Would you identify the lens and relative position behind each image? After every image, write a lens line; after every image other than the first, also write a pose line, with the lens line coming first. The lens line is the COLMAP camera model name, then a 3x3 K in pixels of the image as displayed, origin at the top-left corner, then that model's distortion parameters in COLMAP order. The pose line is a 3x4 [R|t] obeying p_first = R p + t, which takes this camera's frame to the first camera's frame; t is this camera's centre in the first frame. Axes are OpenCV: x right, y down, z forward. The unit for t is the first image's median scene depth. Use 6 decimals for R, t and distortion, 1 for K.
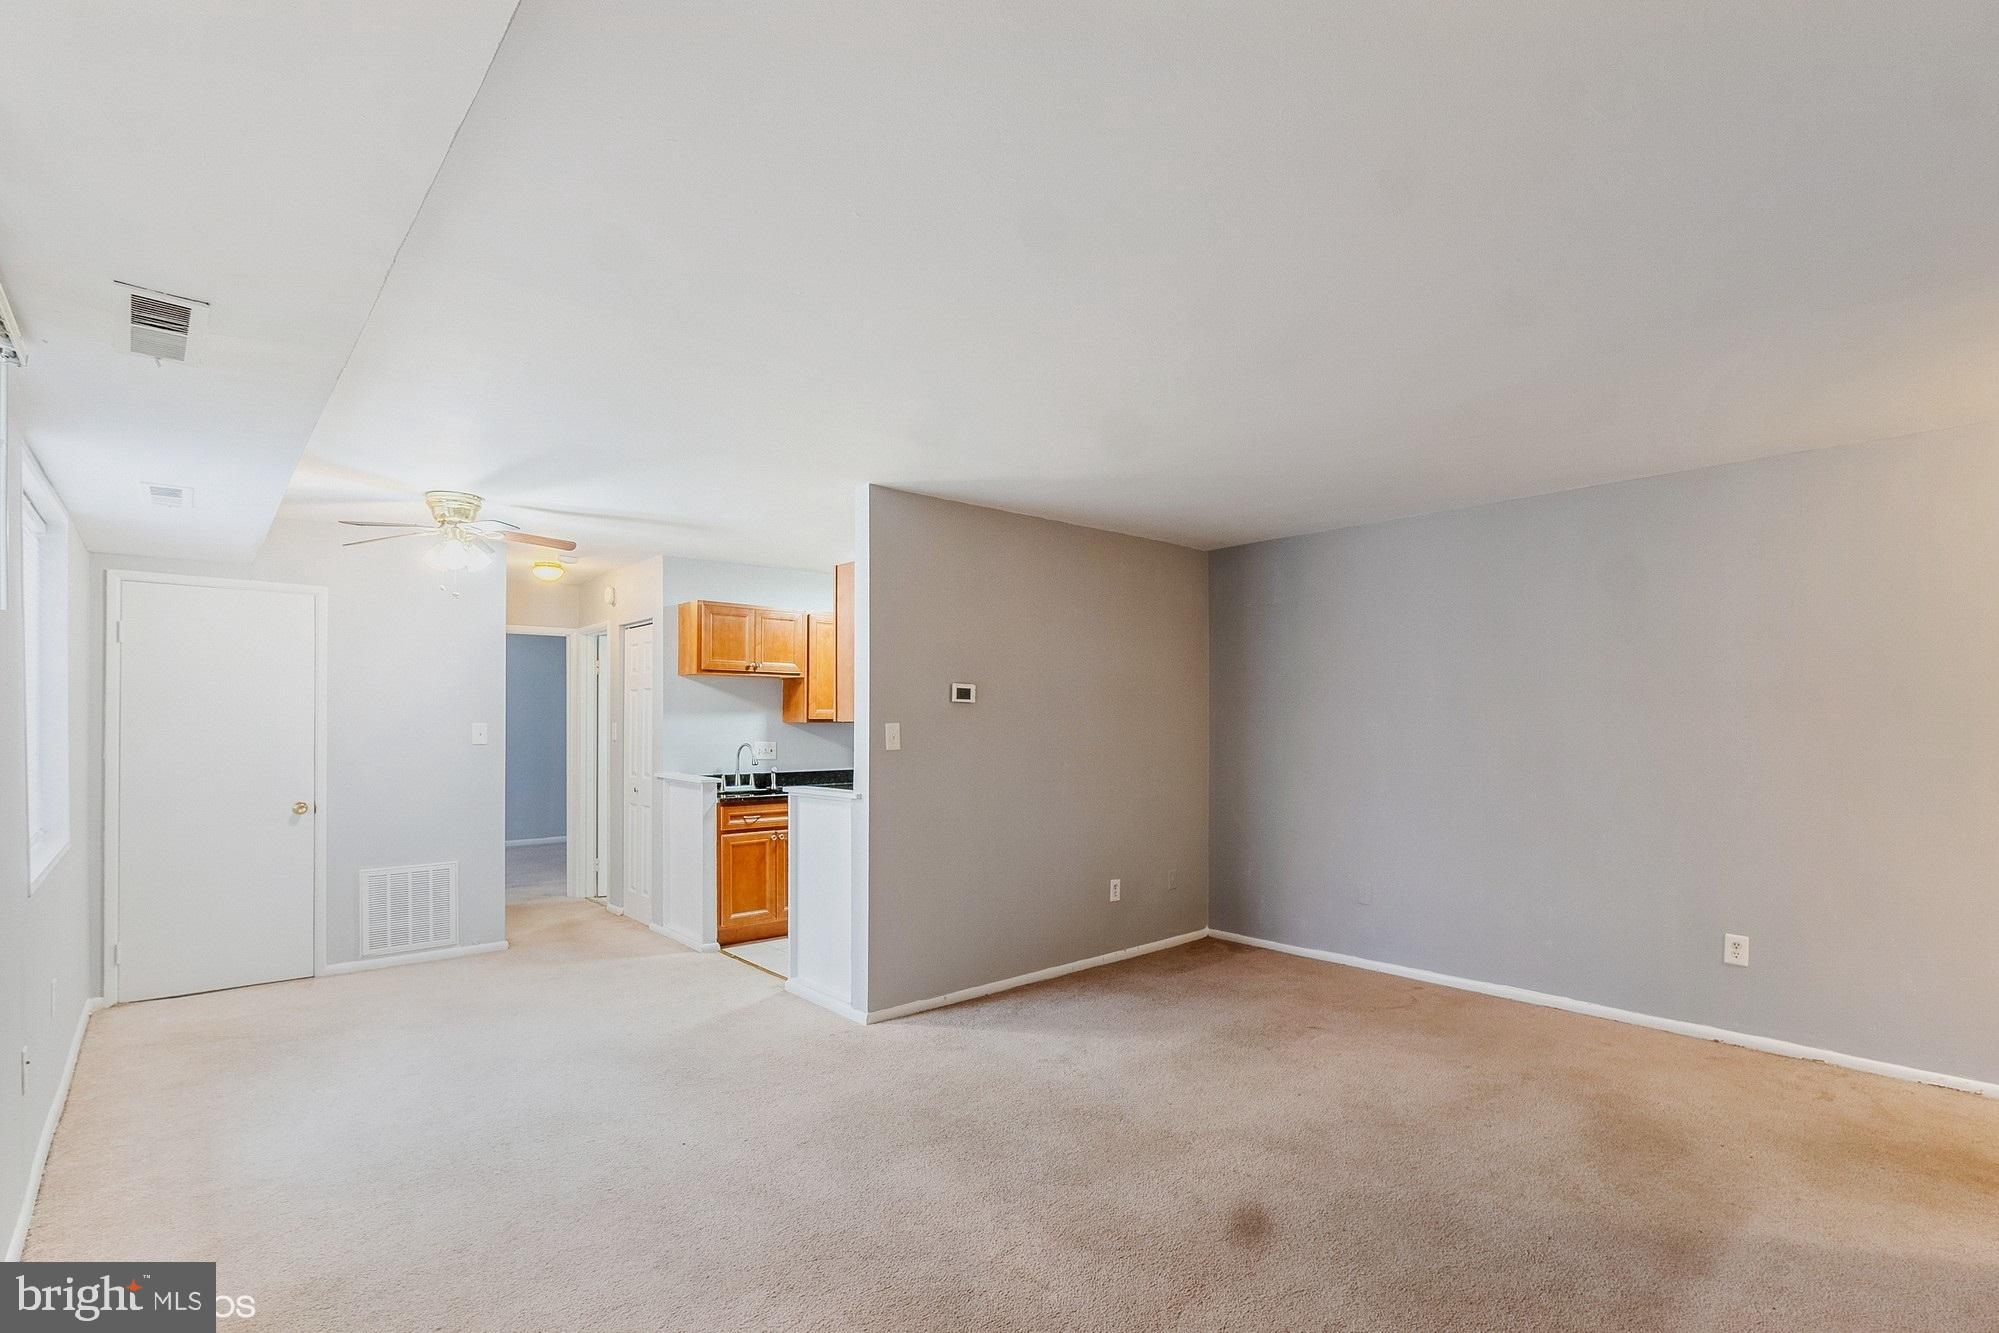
lens RADIAL K [[944.9, 0, 996.0], [0, 944.9, 708.0], [0, 0, 1]] dist [-0.000666, 0.000188]
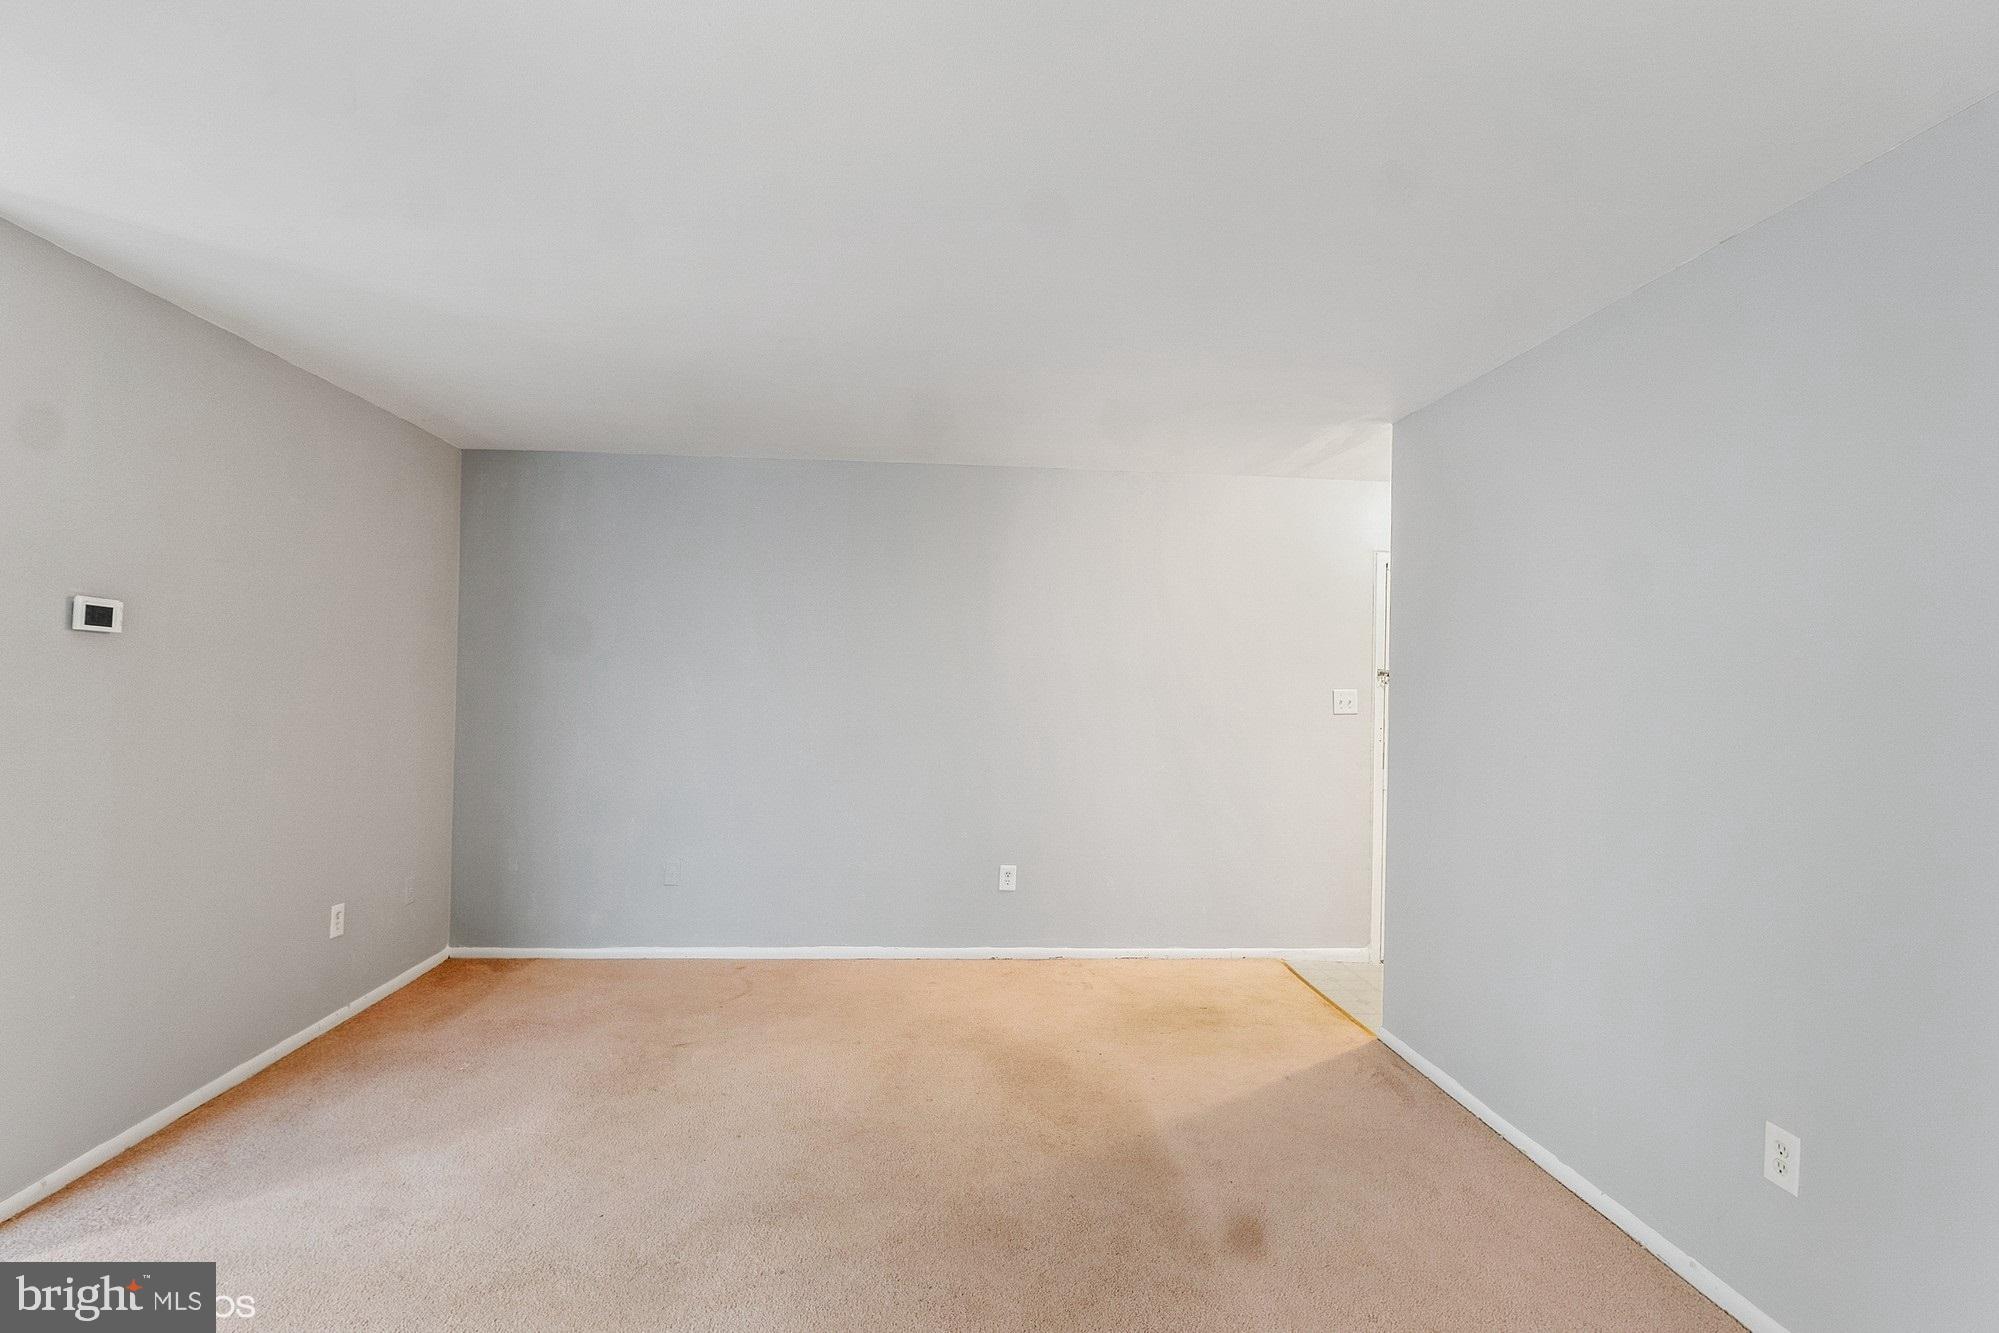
lens RADIAL K [[954.4, 0, 999.5], [0, 954.4, 666.5], [0, 0, 1]] dist [-0.003262, -0.000279]
pose [[0.605919, 0.028210, 0.795026, -0.156837], [-0.031563, 0.999437, -0.011408, 0.004177], [-0.794900, -0.018181, 0.606468, 0.246313]]
